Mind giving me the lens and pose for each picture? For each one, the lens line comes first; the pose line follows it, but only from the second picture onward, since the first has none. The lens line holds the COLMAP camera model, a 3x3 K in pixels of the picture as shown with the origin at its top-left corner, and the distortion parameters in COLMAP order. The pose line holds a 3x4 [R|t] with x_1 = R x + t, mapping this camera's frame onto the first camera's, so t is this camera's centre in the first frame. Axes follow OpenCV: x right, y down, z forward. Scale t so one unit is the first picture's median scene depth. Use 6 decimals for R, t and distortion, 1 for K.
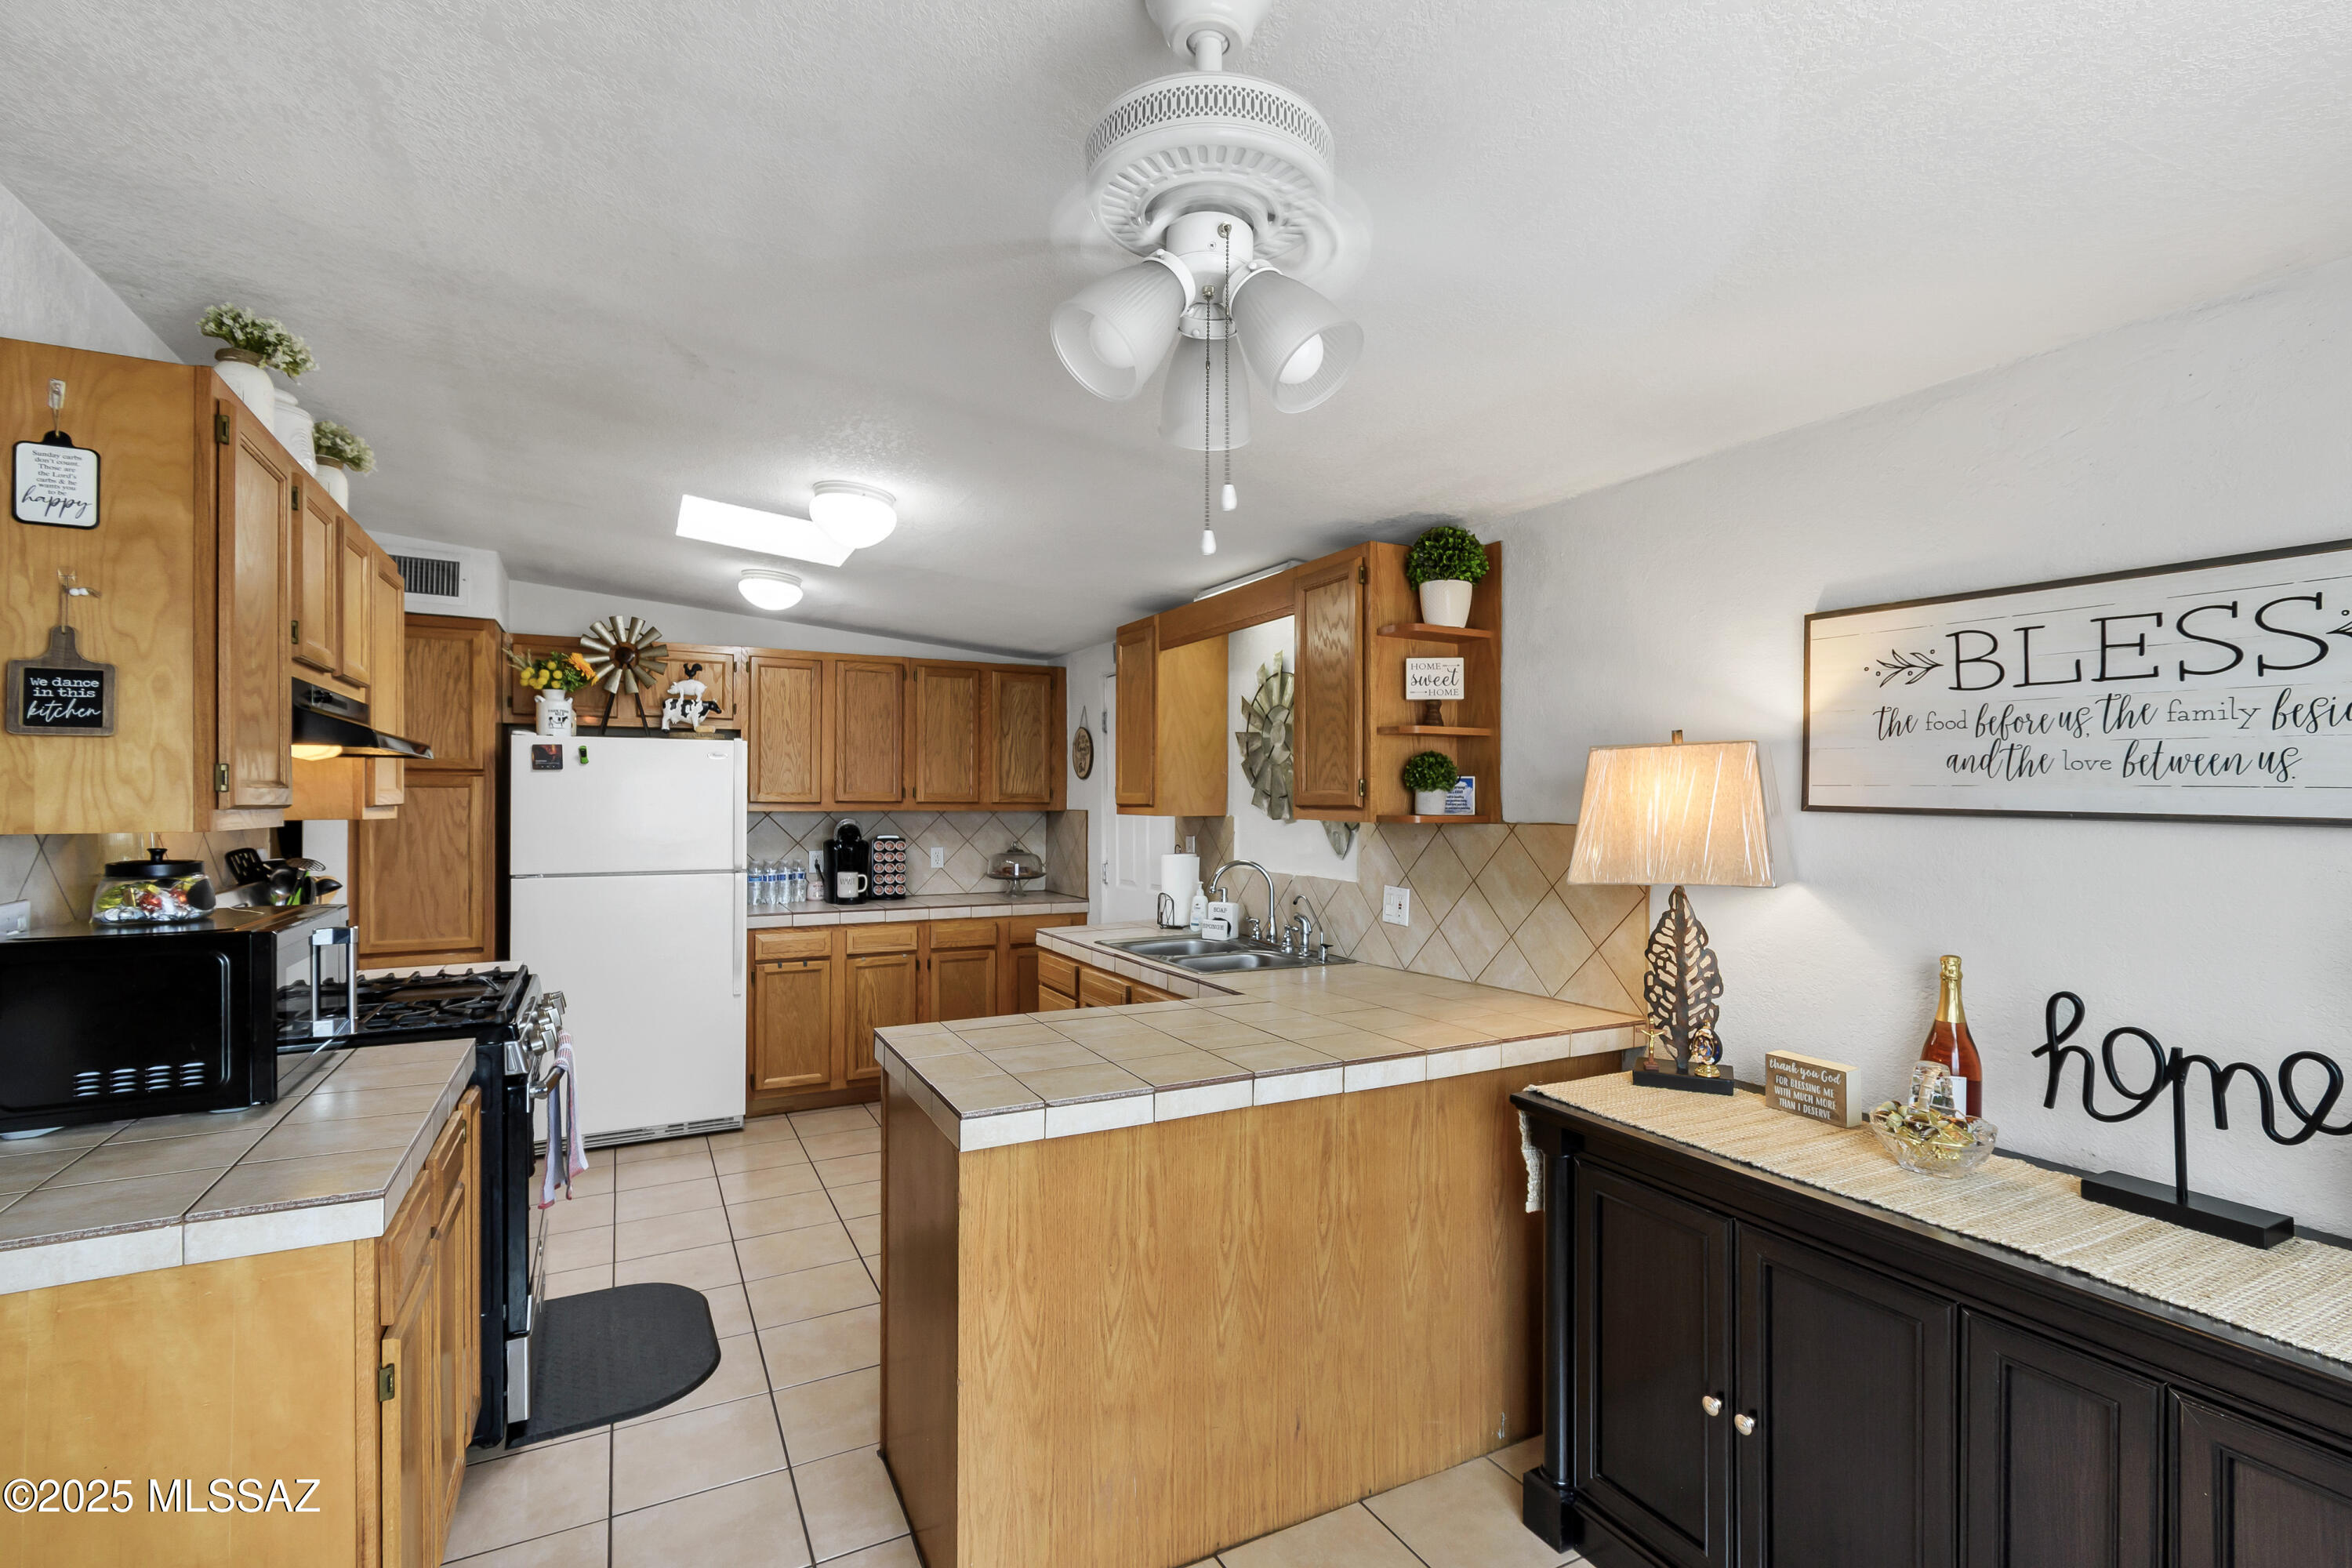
lens RADIAL K [[1092.3, 0, 1178.2], [0, 1092.3, 790.6], [0, 0, 1]] dist [0.000811, -0.000175]
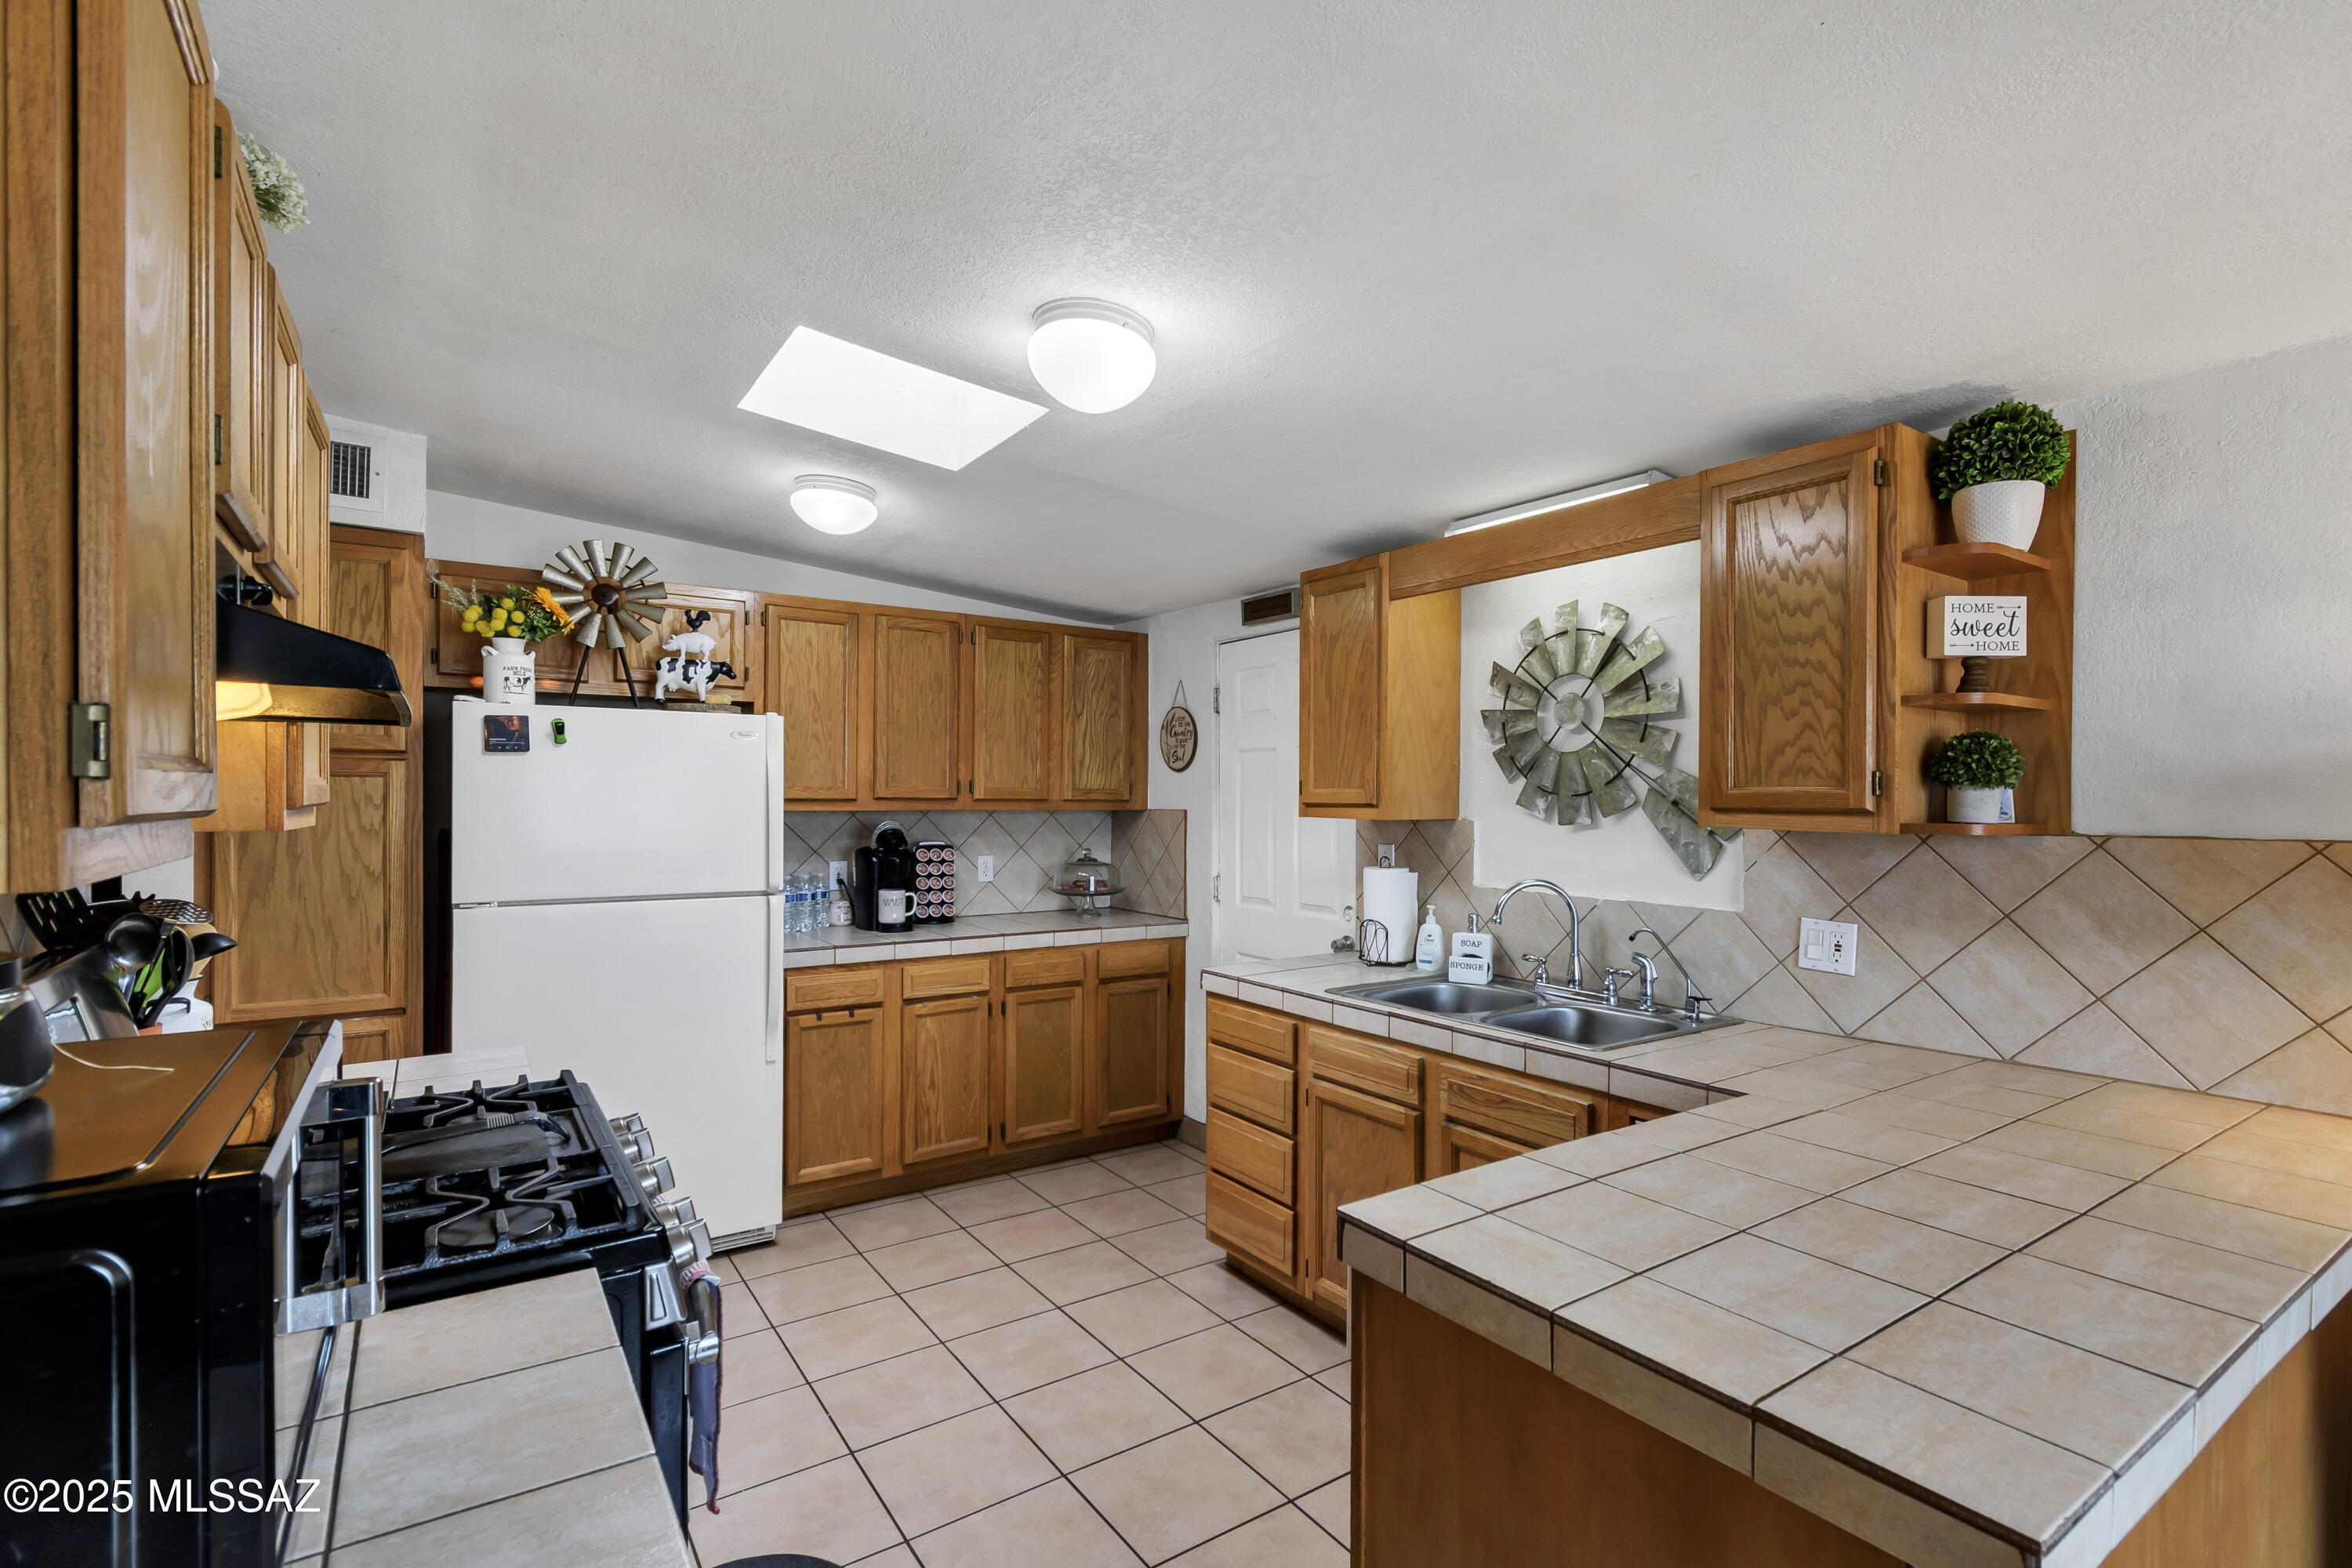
lens RADIAL K [[1092.3, 0, 1177.6], [0, 1092.3, 794.2], [0, 0, 1]] dist [0.000811, -0.000175]
pose [[0.992019, 0.003339, 0.126046, -0.241460], [-0.004337, 0.999961, 0.007651, 0.000625], [-0.126015, -0.008137, 0.991995, 0.254878]]
